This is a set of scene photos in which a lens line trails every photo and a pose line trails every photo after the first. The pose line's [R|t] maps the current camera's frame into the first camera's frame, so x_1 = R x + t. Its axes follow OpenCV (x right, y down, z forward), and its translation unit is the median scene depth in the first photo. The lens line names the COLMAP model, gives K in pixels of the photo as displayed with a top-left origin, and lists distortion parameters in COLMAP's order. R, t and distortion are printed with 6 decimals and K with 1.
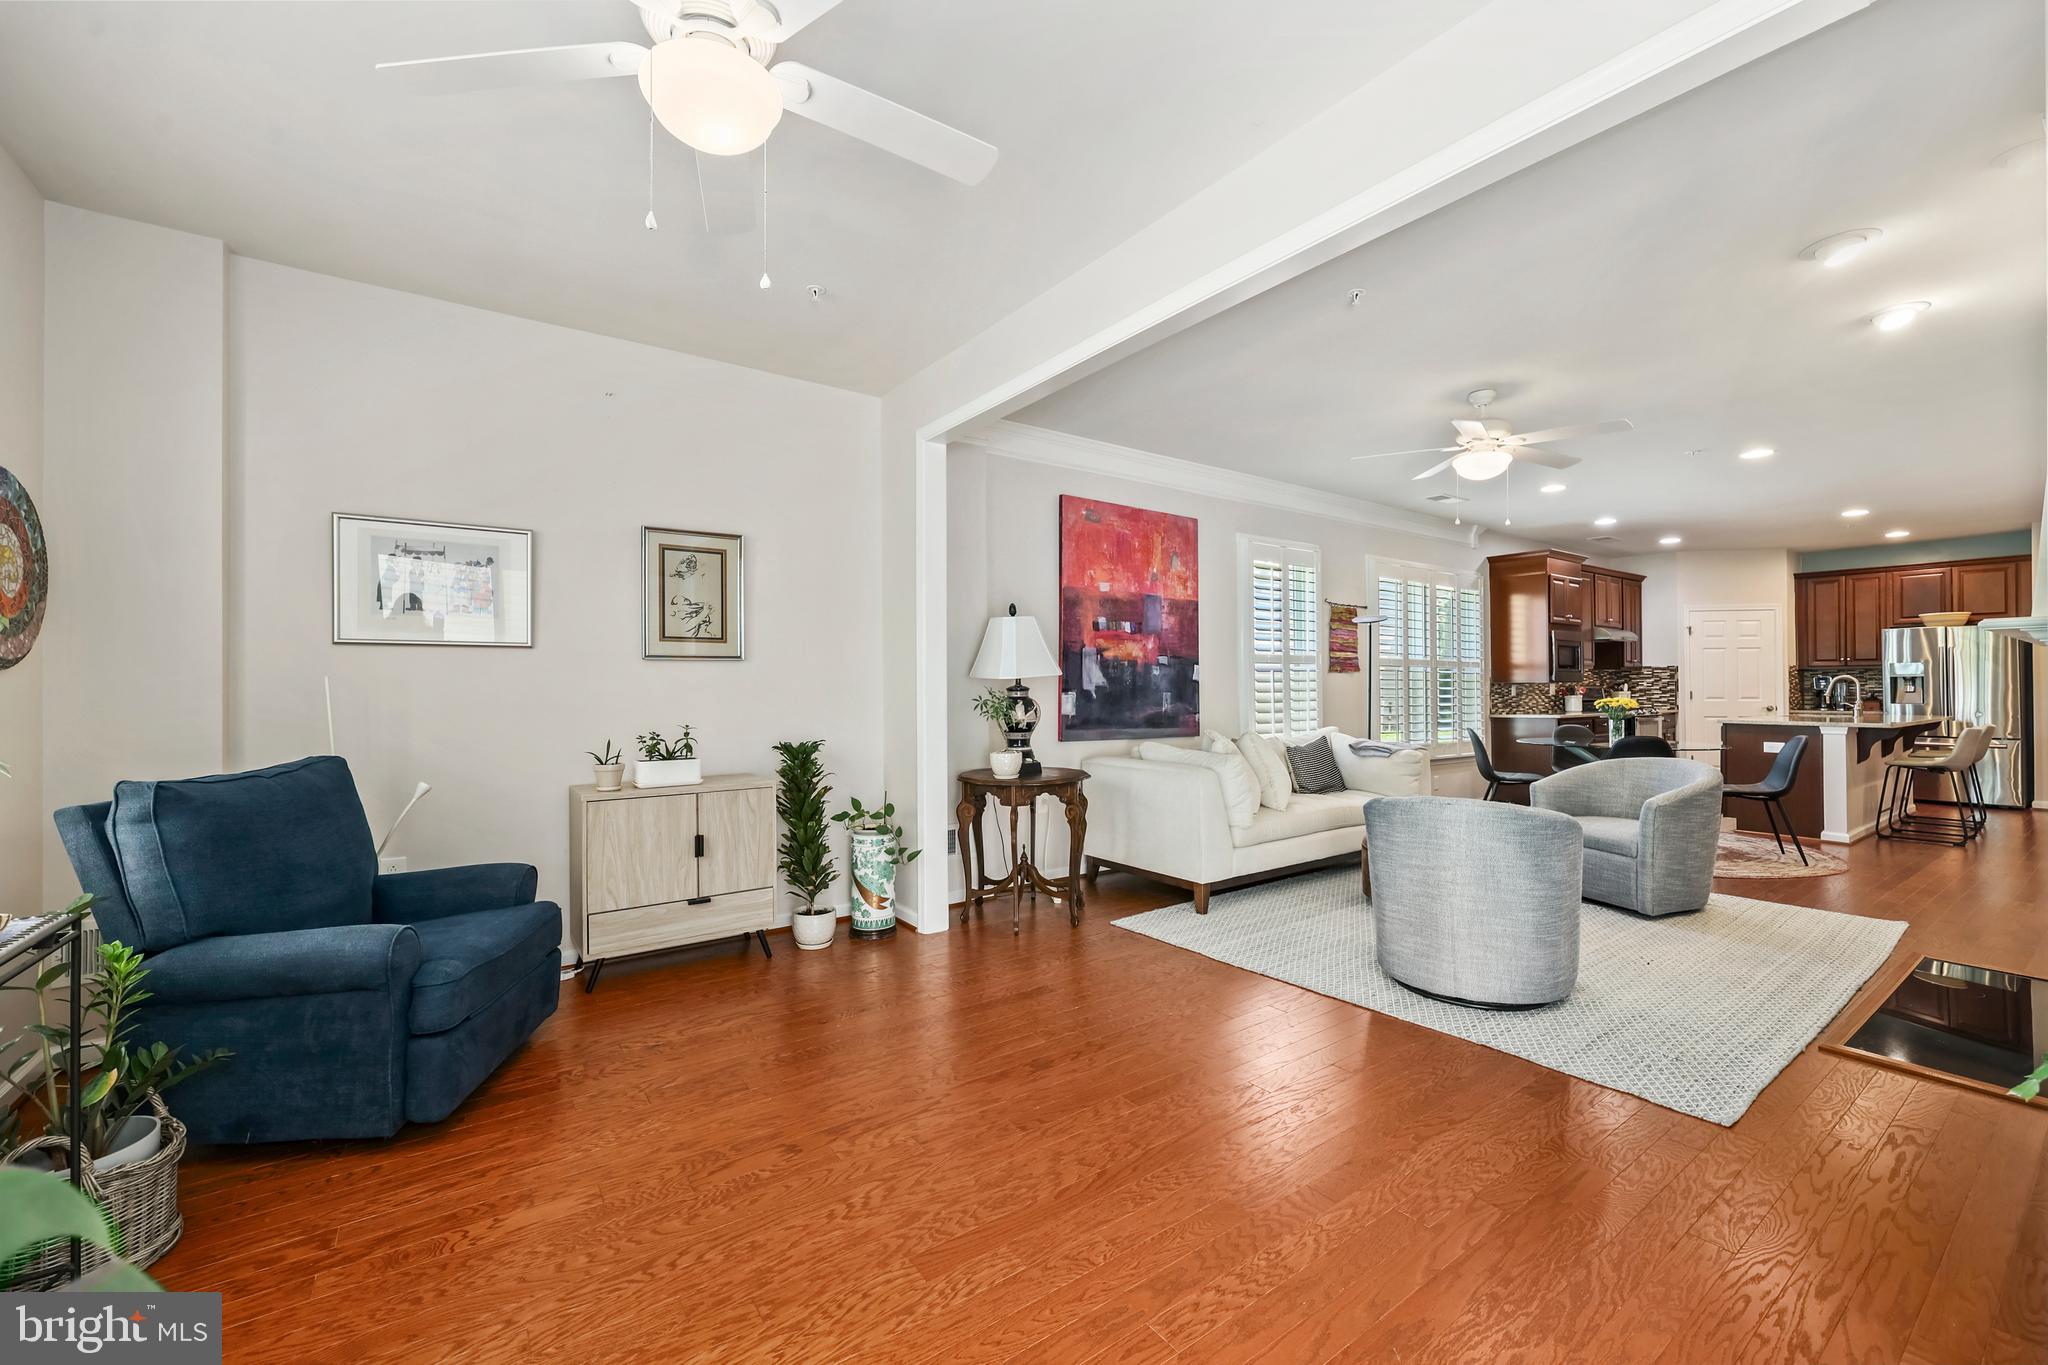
lens RADIAL K [[820.6, 0, 1024.0], [0, 820.6, 682.5], [0, 0, 1]] dist [-0.000184, -0.000025]
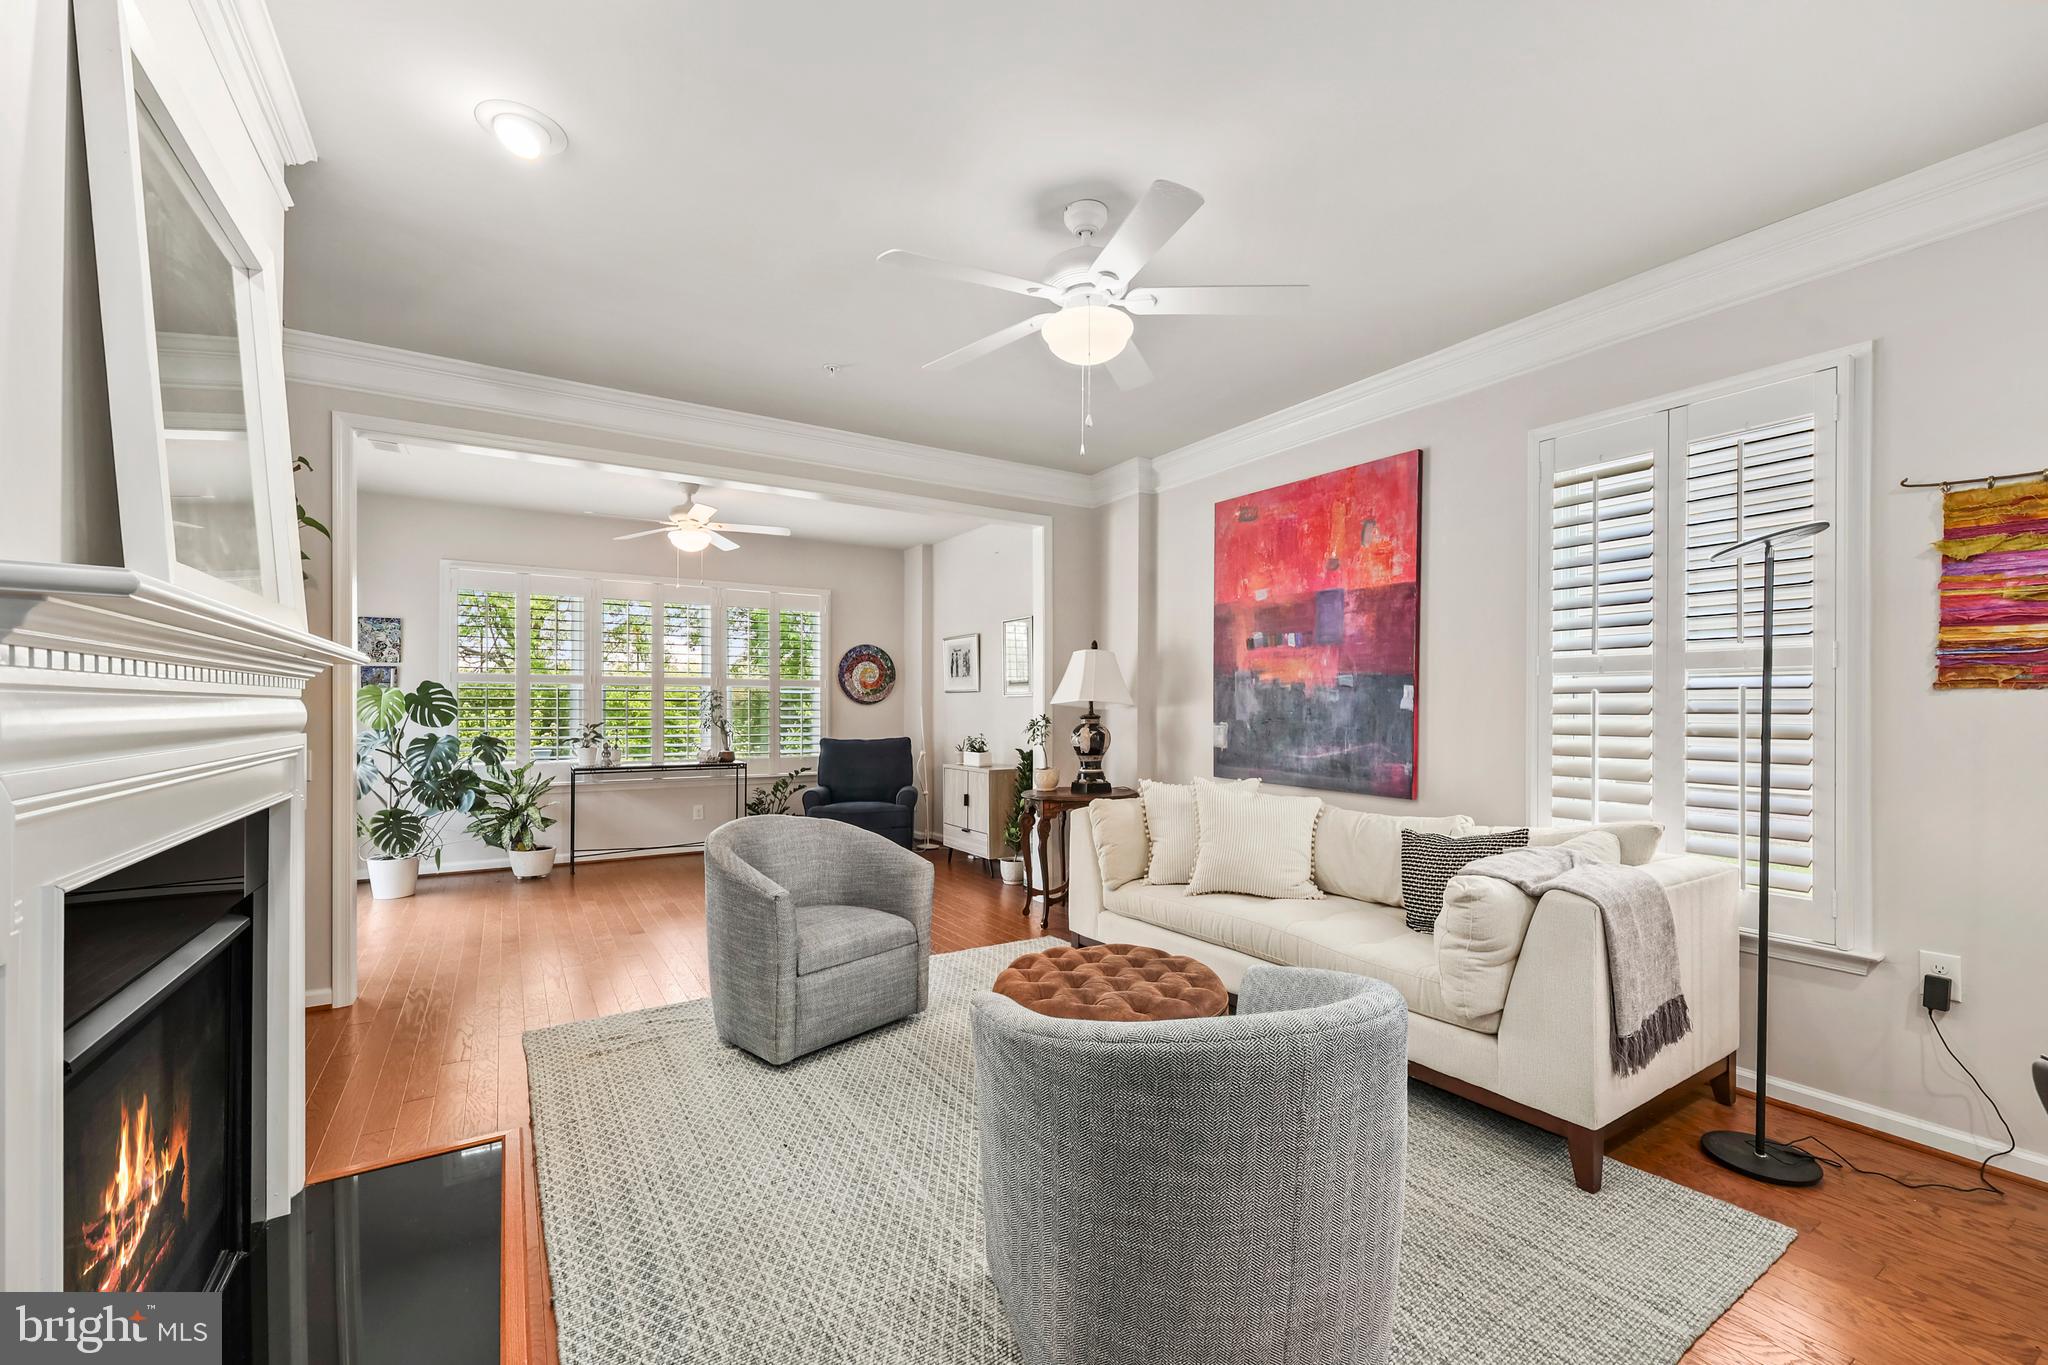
lens RADIAL K [[837.1, 0, 1033.7], [0, 837.1, 705.4], [0, 0, 1]] dist [-0.000663, -0.000039]
pose [[-0.054170, 0.002250, -0.998529, 0.726569], [0.001348, 0.999997, 0.002180, -0.006507], [0.998531, -0.001228, -0.054173, 0.630769]]
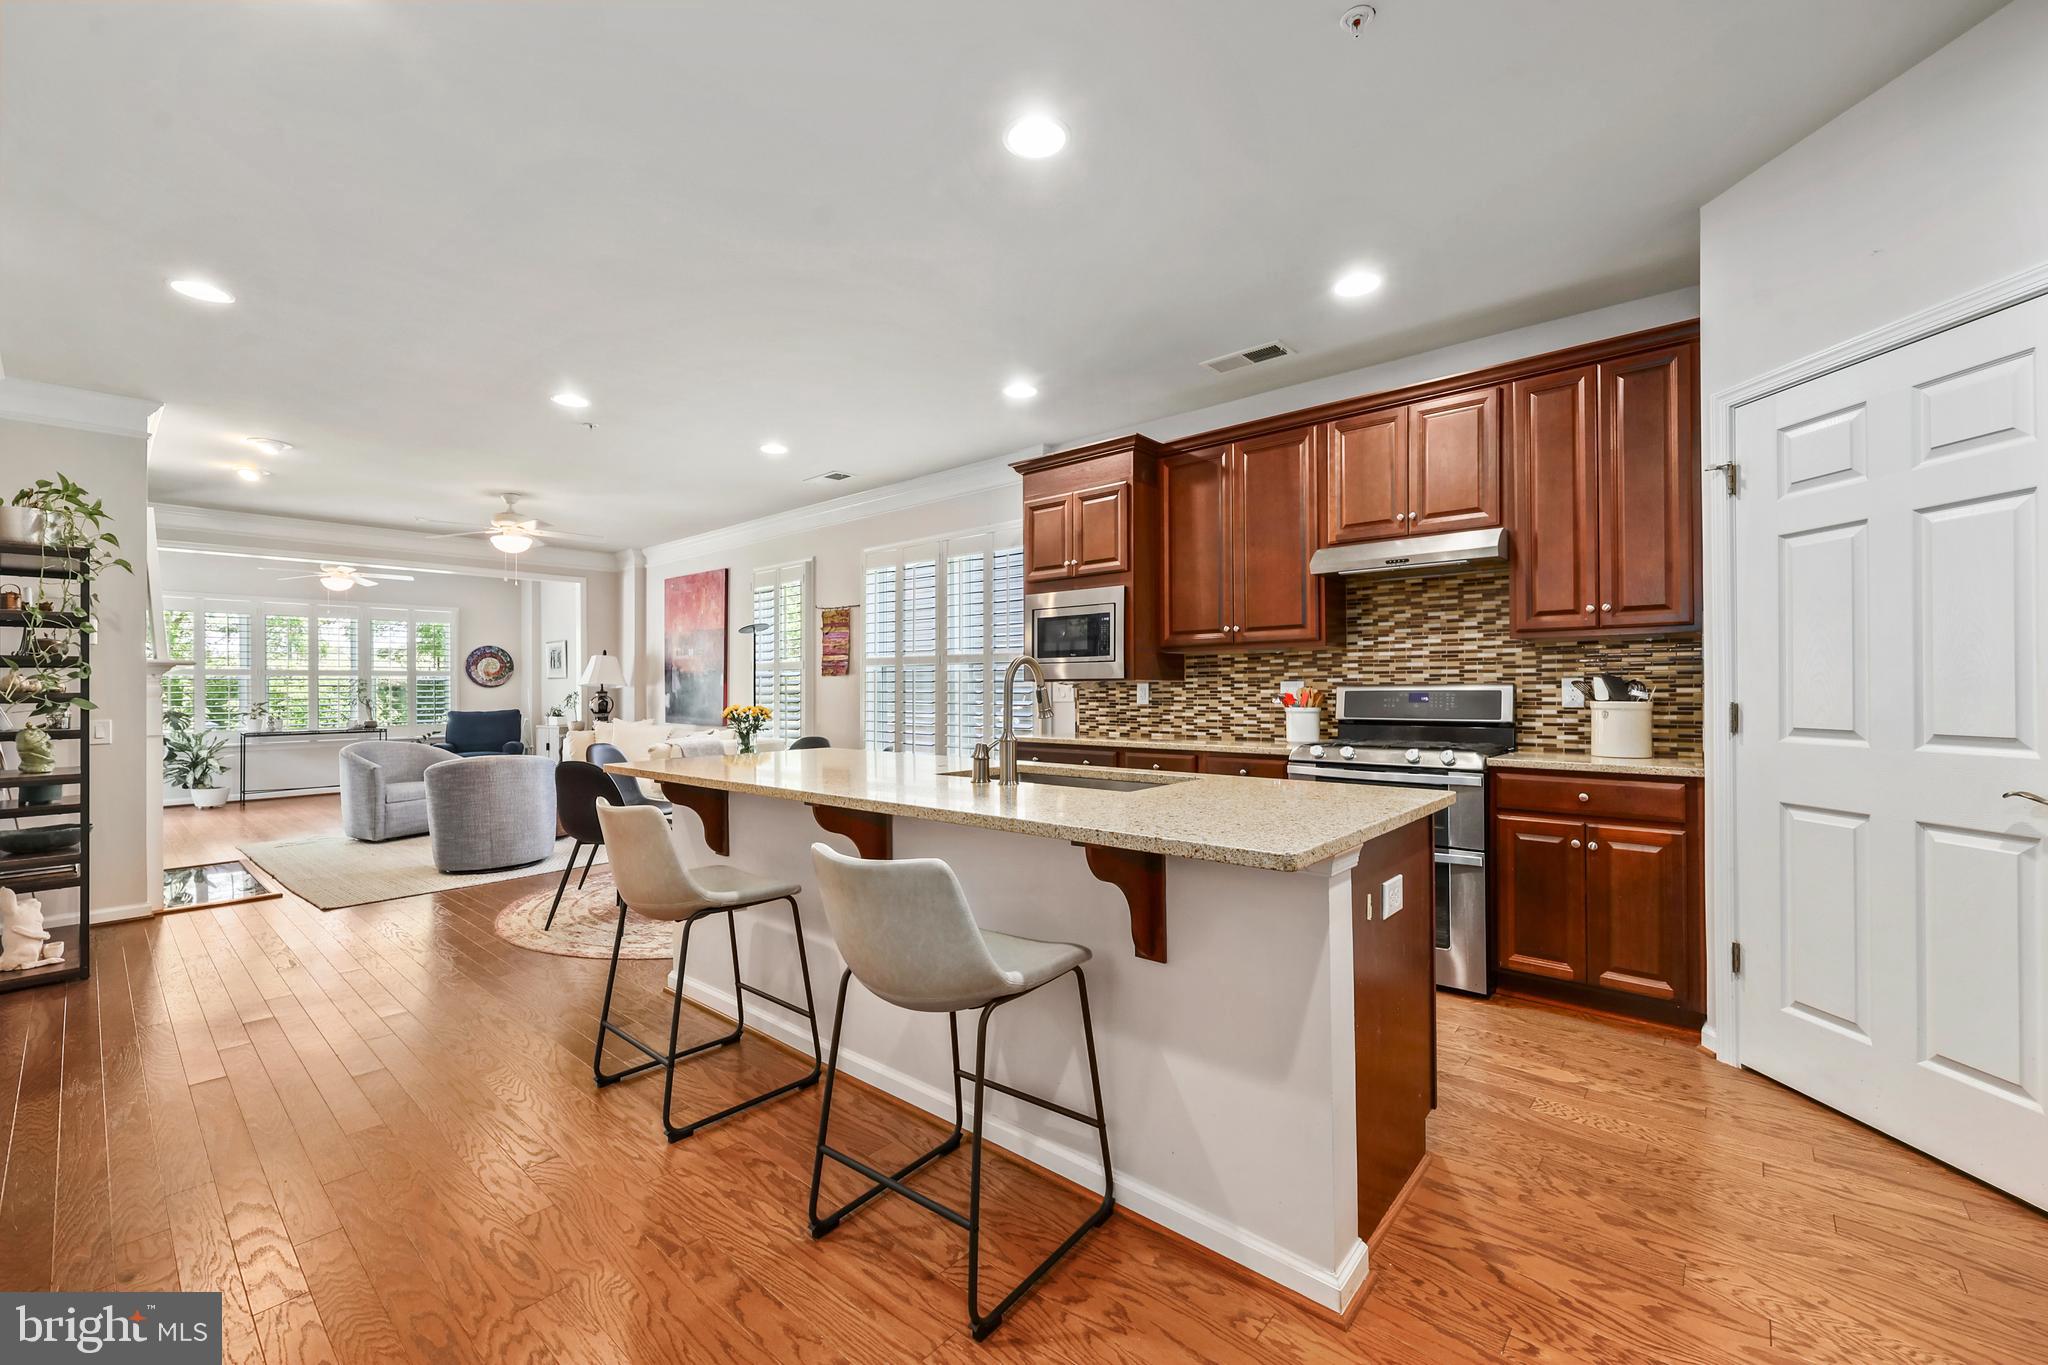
lens RADIAL K [[820.6, 0, 1024.0], [0, 820.6, 682.5], [0, 0, 1]] dist [-0.000184, -0.000025]
pose [[0.234188, -0.005450, -0.972176, 1.409537], [0.012557, 0.999918, -0.002581, 0.001655], [0.972110, -0.011604, 0.234237, 0.985369]]
